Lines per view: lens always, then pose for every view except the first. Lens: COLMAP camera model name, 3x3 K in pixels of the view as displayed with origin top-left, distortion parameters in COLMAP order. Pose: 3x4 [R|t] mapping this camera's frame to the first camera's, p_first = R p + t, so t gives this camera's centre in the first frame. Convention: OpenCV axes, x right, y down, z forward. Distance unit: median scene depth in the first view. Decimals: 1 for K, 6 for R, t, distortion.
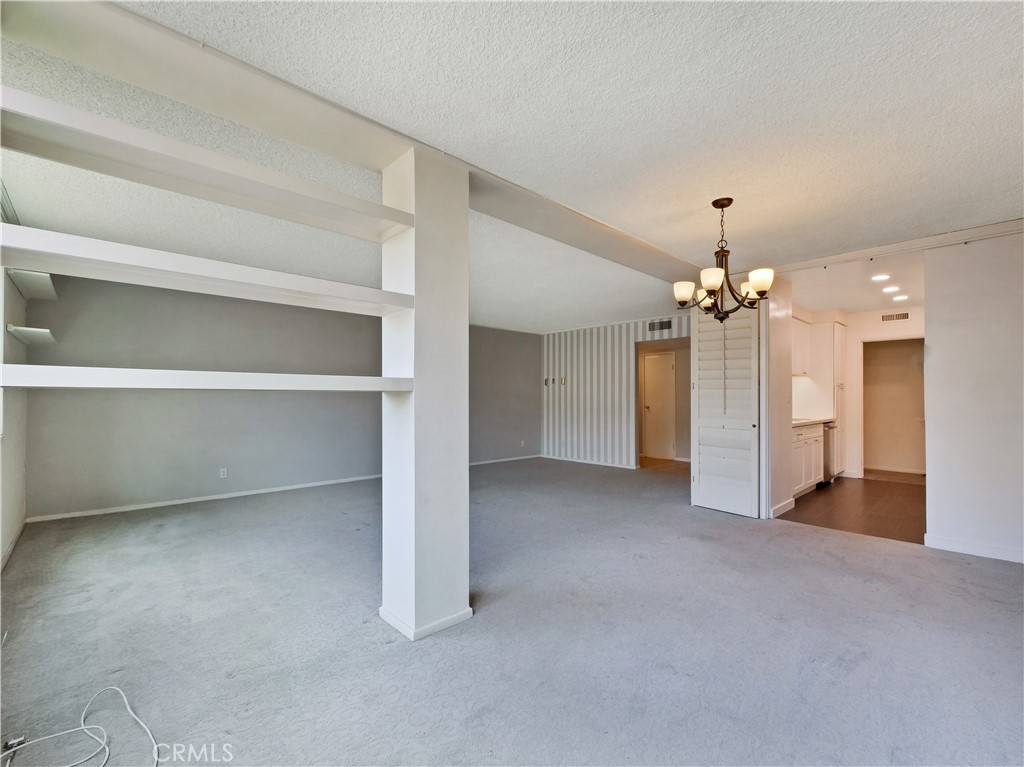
lens RADIAL K [[446.0, 0, 490.8], [0, 446.0, 389.6], [0, 0, 1]] dist [-0.004017, -0.000342]
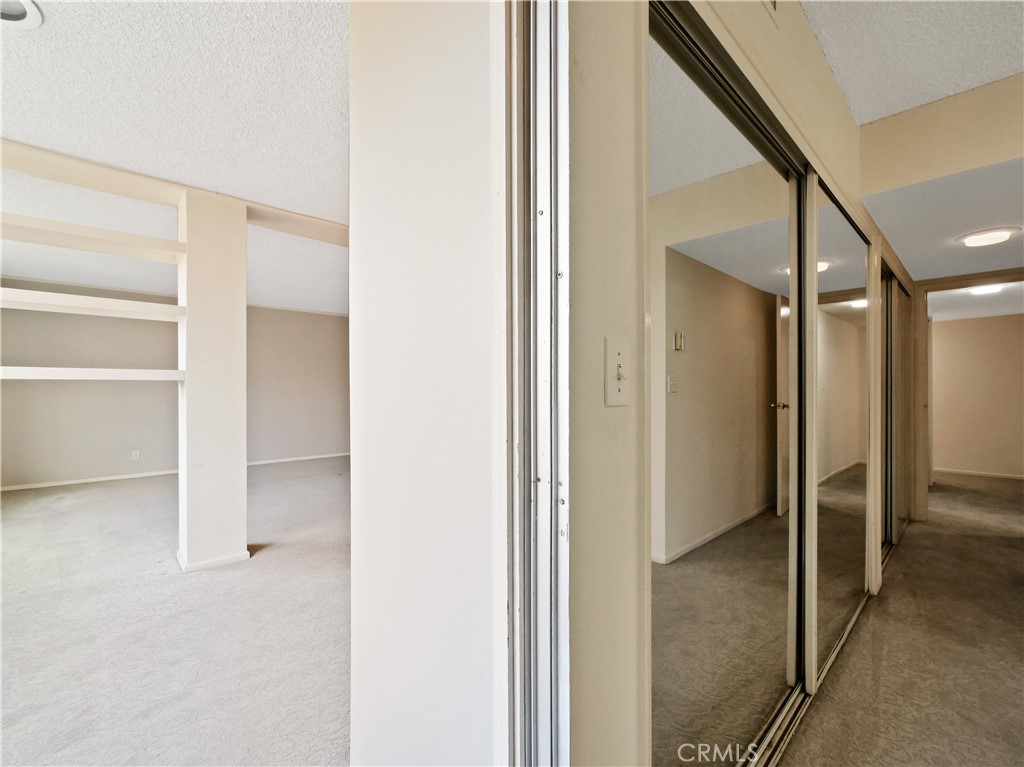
lens RADIAL K [[446.0, 0, 504.4], [0, 446.0, 388.1], [0, 0, 1]] dist [-0.004017, -0.000342]
pose [[0.999991, 0.001243, 0.004126, 0.672907], [-0.001286, 0.999944, 0.010494, 0.008839], [-0.004113, -0.010499, 0.999936, -0.263198]]
